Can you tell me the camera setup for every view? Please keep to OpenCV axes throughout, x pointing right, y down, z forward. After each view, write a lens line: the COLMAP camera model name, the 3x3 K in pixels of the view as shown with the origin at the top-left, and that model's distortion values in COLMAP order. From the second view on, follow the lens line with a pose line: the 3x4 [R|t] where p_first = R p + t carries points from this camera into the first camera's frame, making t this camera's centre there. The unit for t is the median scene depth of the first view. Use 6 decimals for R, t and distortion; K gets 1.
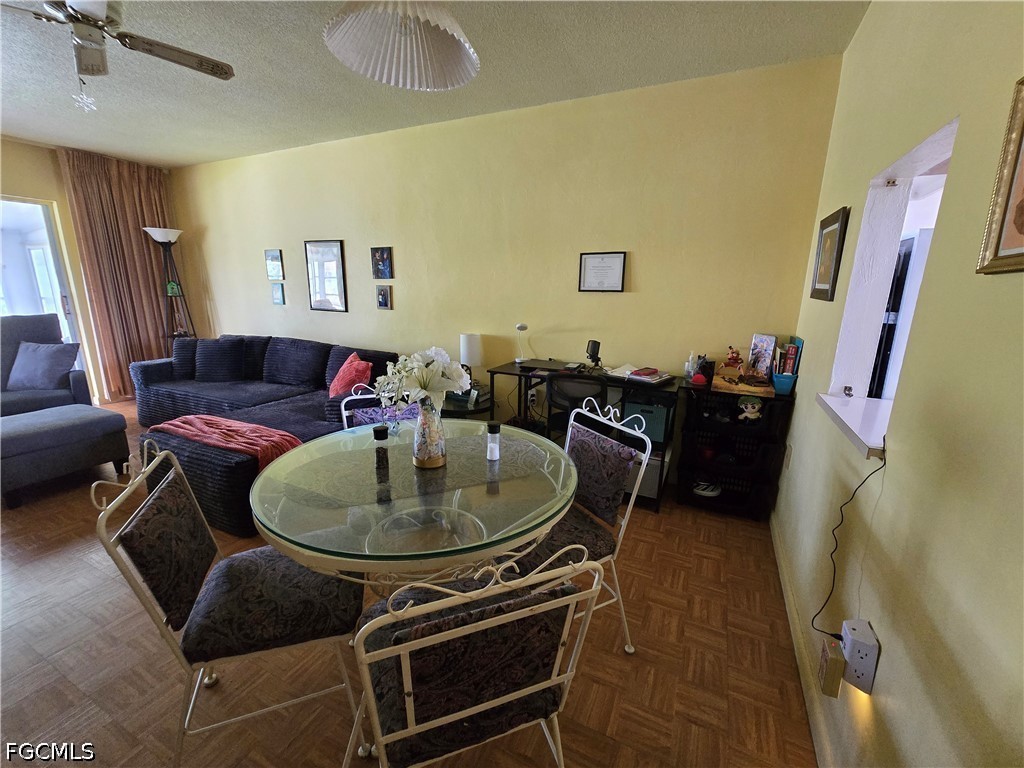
lens RADIAL K [[412.9, 0, 512.0], [0, 412.9, 384.0], [0, 0, 1]] dist [0.001064, -0.005920]
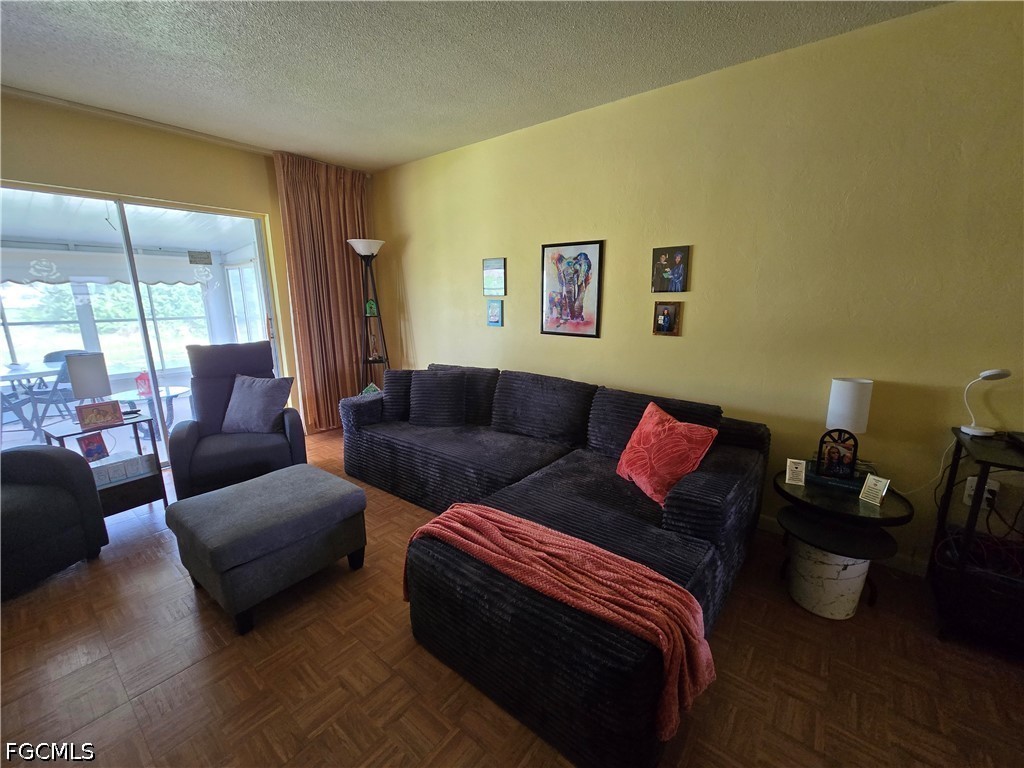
lens RADIAL K [[415.1, 0, 512.0], [0, 415.1, 384.0], [0, 0, 1]] dist [-0.023653, -0.000061]
pose [[0.973785, 0.027200, -0.225840, -0.402005], [-0.031356, 0.999398, -0.014835, -0.080826], [0.225300, 0.021527, 0.974051, 0.263436]]
